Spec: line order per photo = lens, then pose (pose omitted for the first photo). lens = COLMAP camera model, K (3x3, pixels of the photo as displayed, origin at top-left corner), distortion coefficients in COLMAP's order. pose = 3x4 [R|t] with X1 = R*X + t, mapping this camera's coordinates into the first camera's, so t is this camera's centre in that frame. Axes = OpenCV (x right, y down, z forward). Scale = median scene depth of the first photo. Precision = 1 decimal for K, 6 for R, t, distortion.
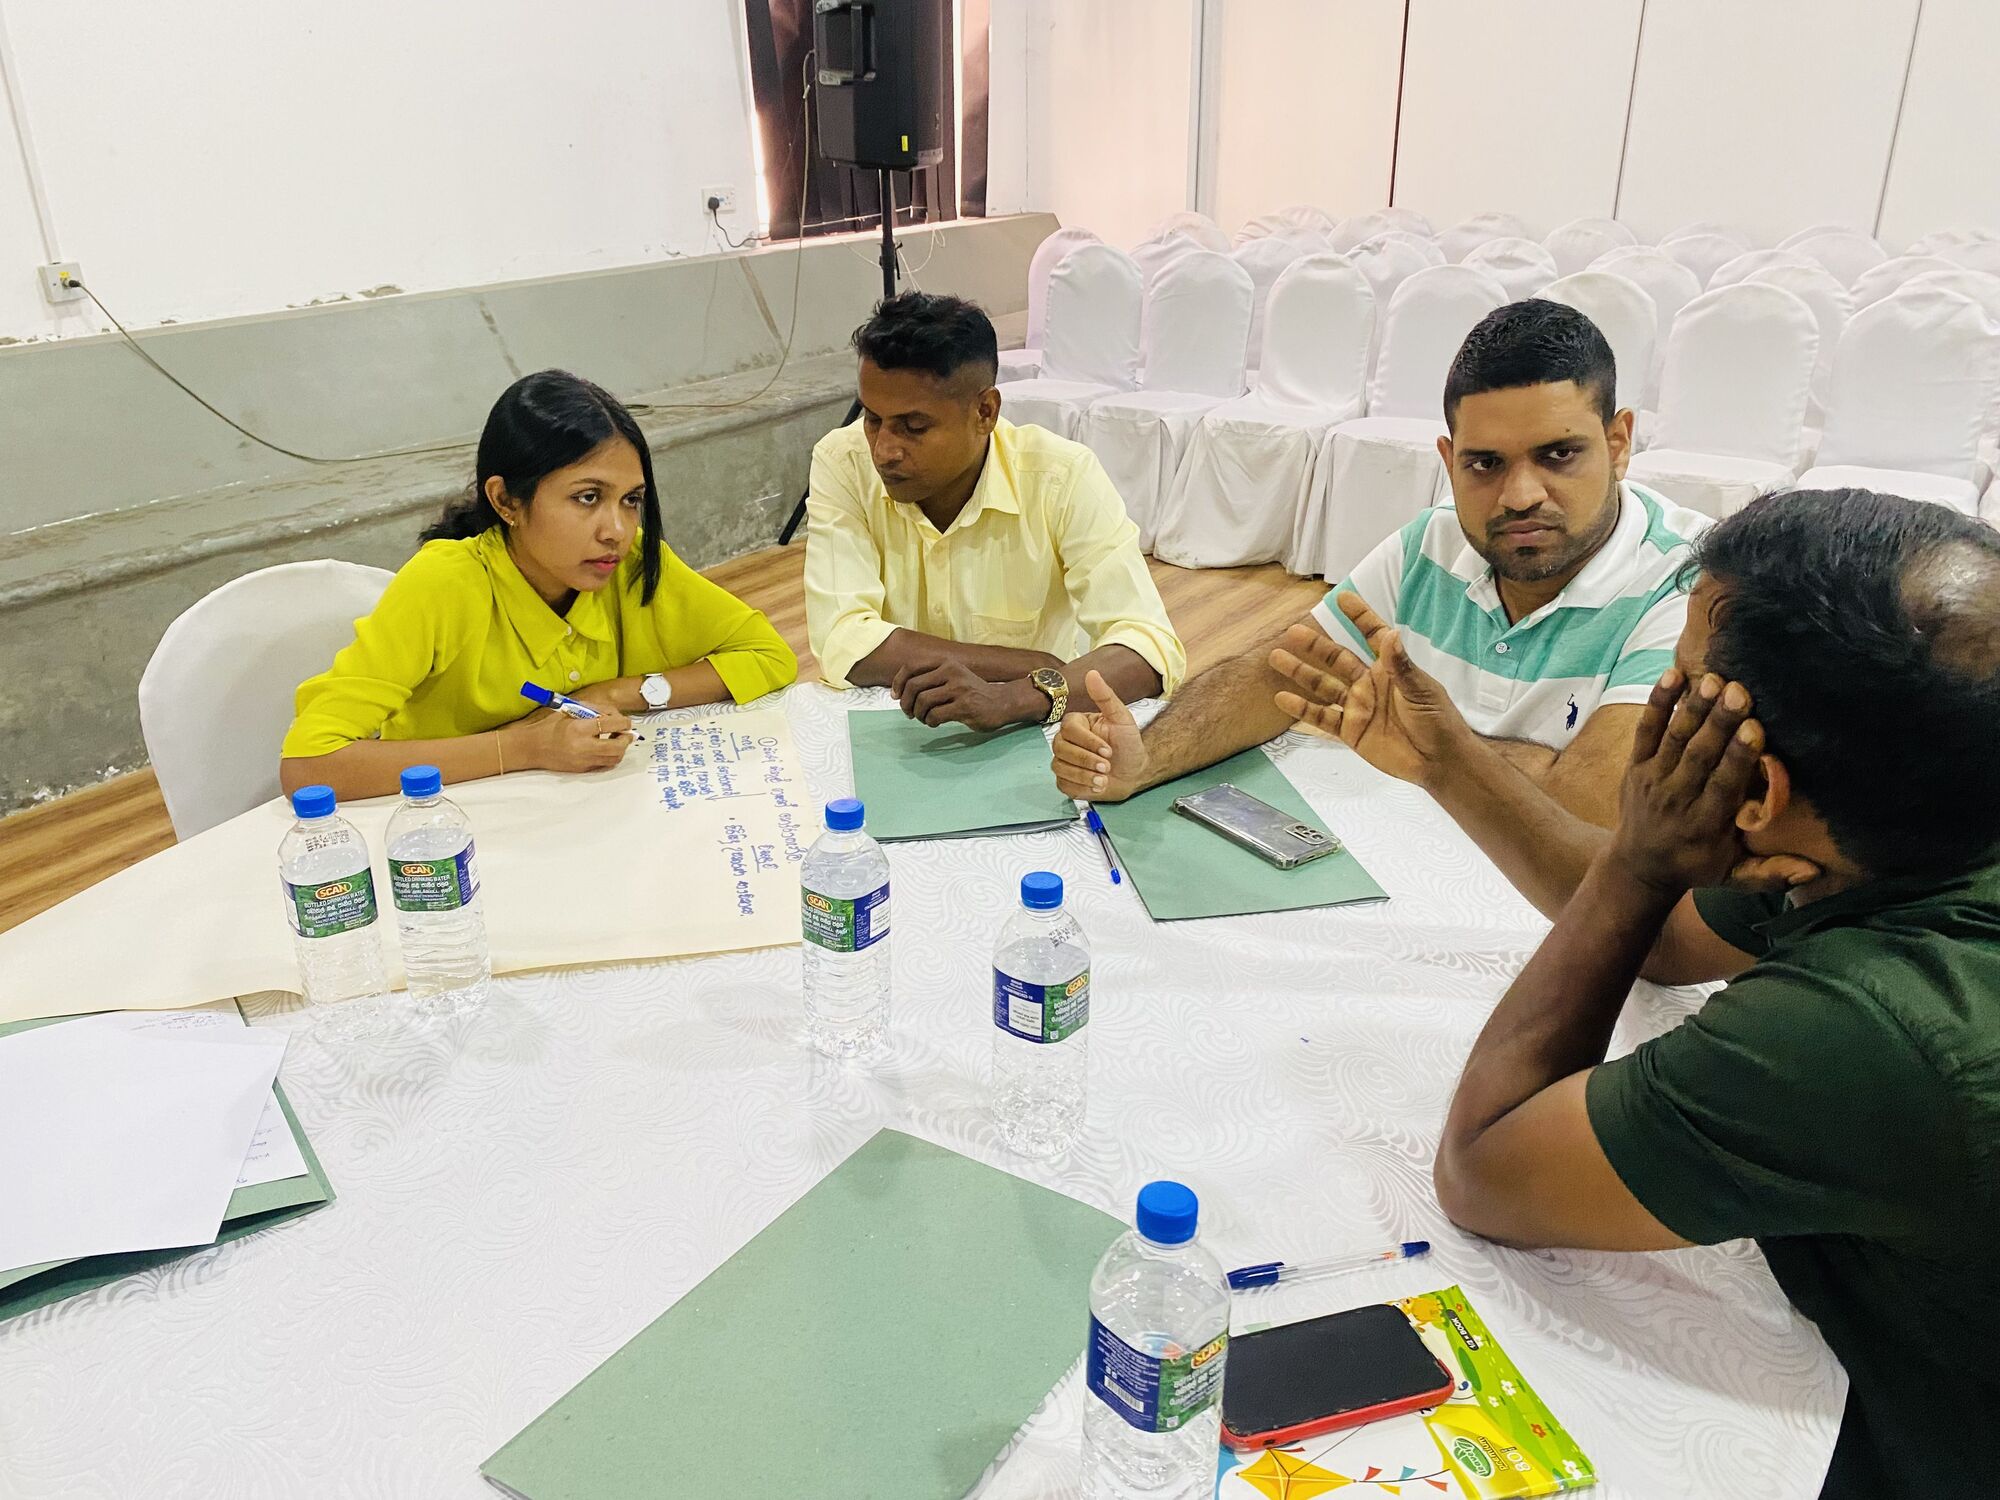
lens RADIAL K [[1528.6, 0, 994.8], [0, 1528.6, 735.5], [0, 0, 1]] dist [0.005909, -0.008494]
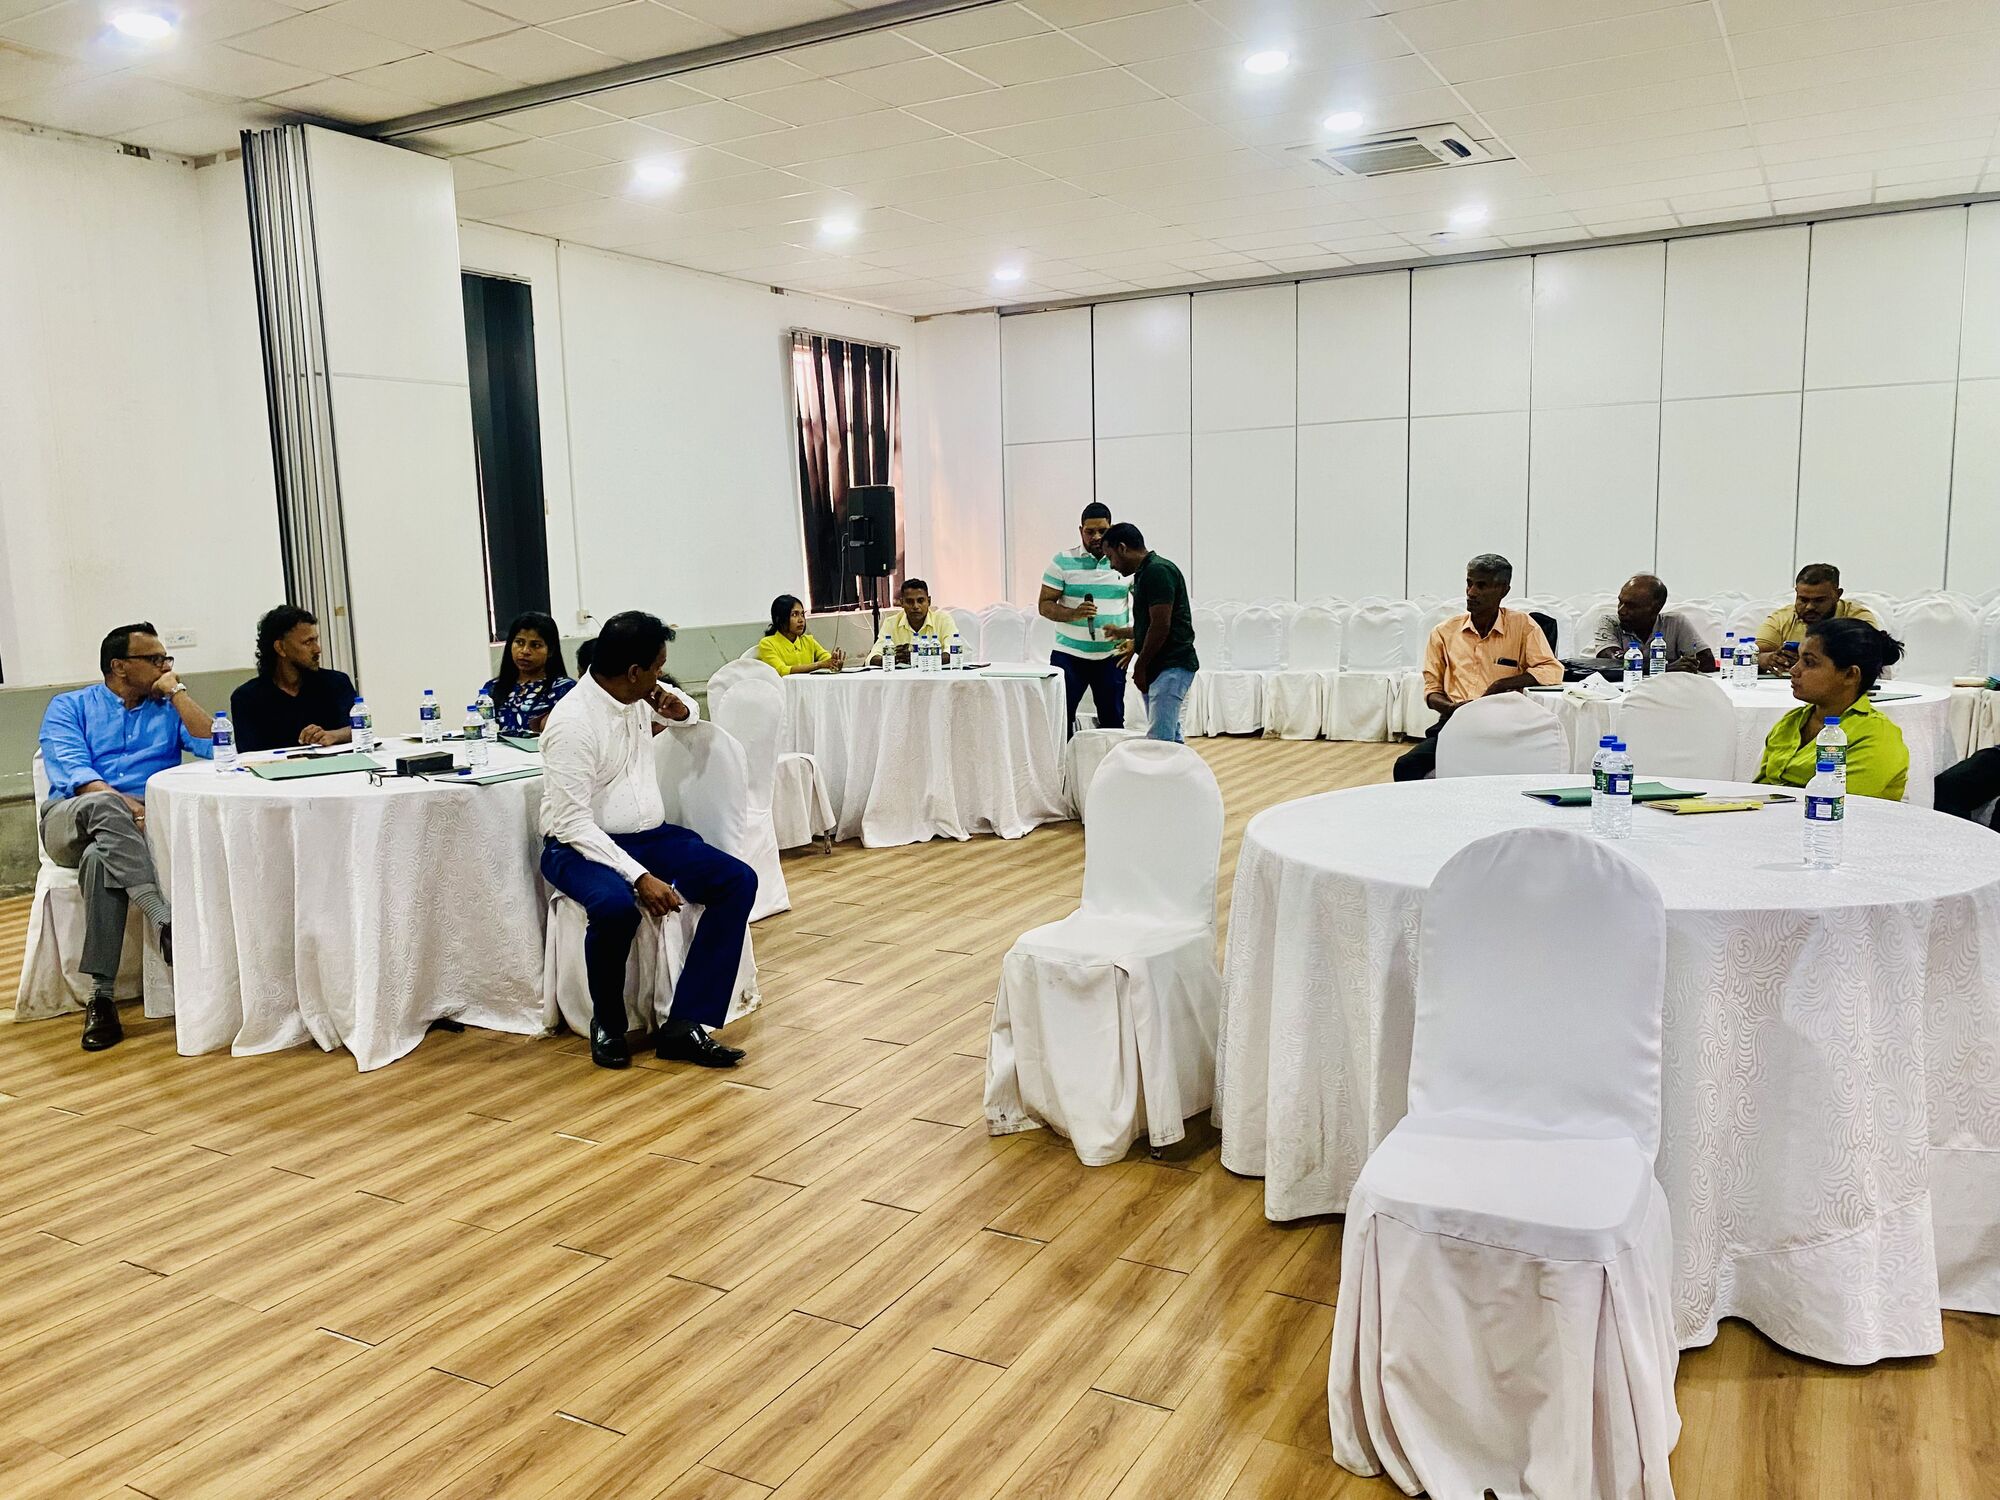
lens RADIAL K [[1528.6, 0, 994.8], [0, 1528.6, 735.5], [0, 0, 1]] dist [0.005909, -0.008494]
pose [[0.995425, -0.026376, 0.091831, -0.113581], [0.050857, 0.959939, -0.275557, 0.578156], [-0.080884, 0.278966, 0.956889, -1.337979]]
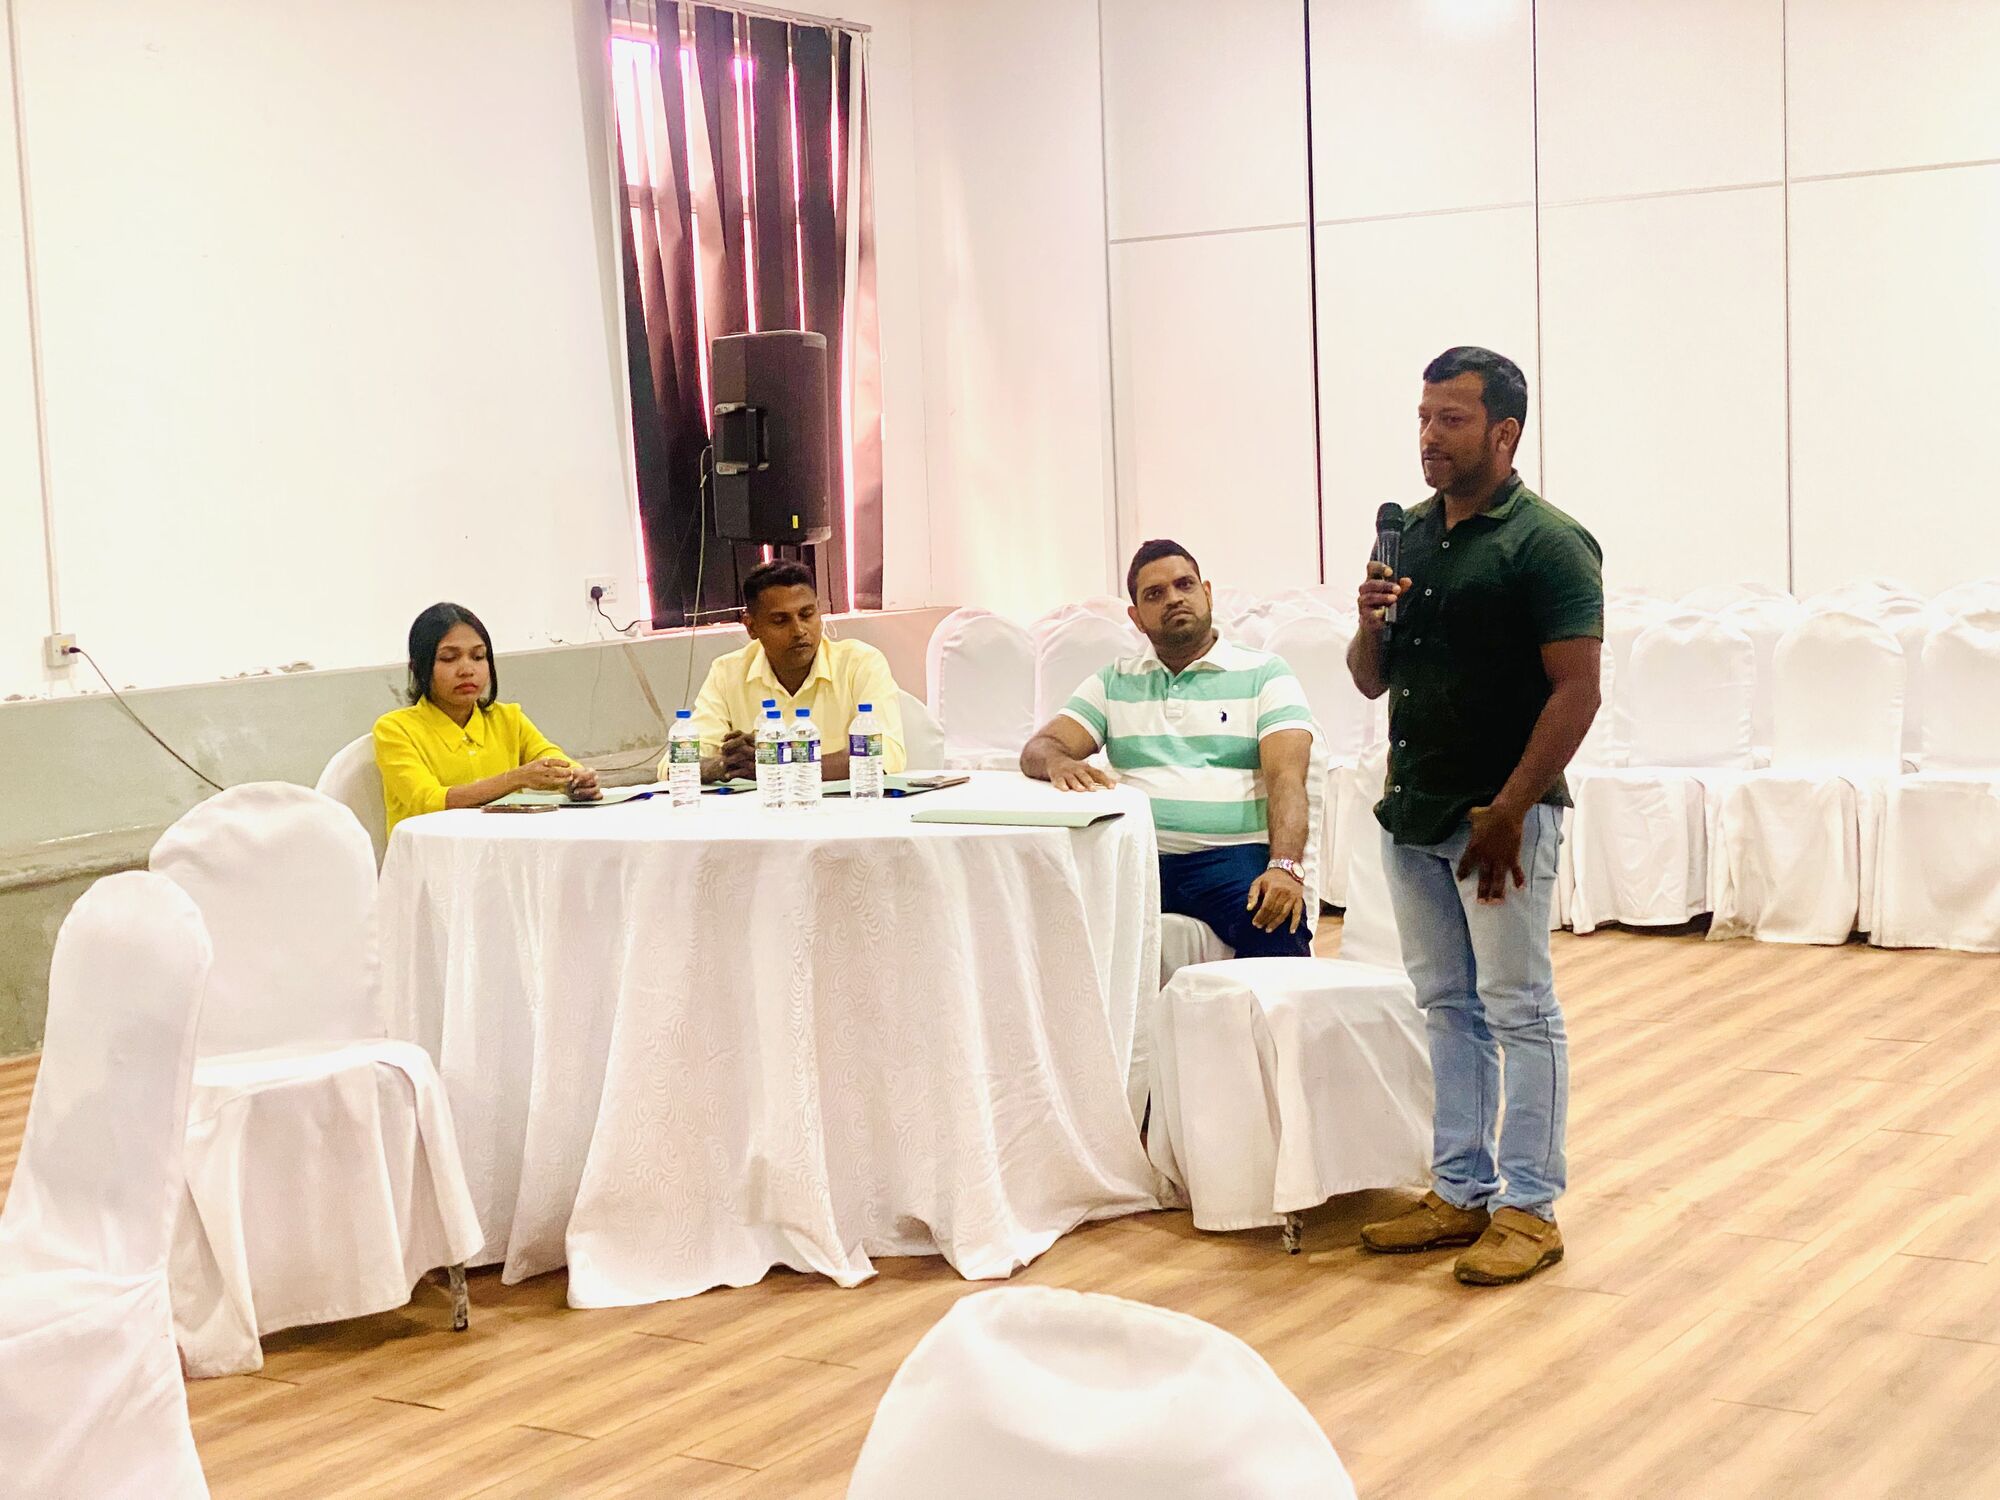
lens RADIAL K [[2957.2, 0, 994.4], [0, 2957.2, 614.2], [0, 0, 1]] dist [-0.000264, -0.053263]
pose [[0.999456, -0.027107, 0.018771, 0.039436], [0.031962, 0.936358, -0.349589, 0.394322], [-0.008100, 0.349999, 0.936715, -0.903338]]
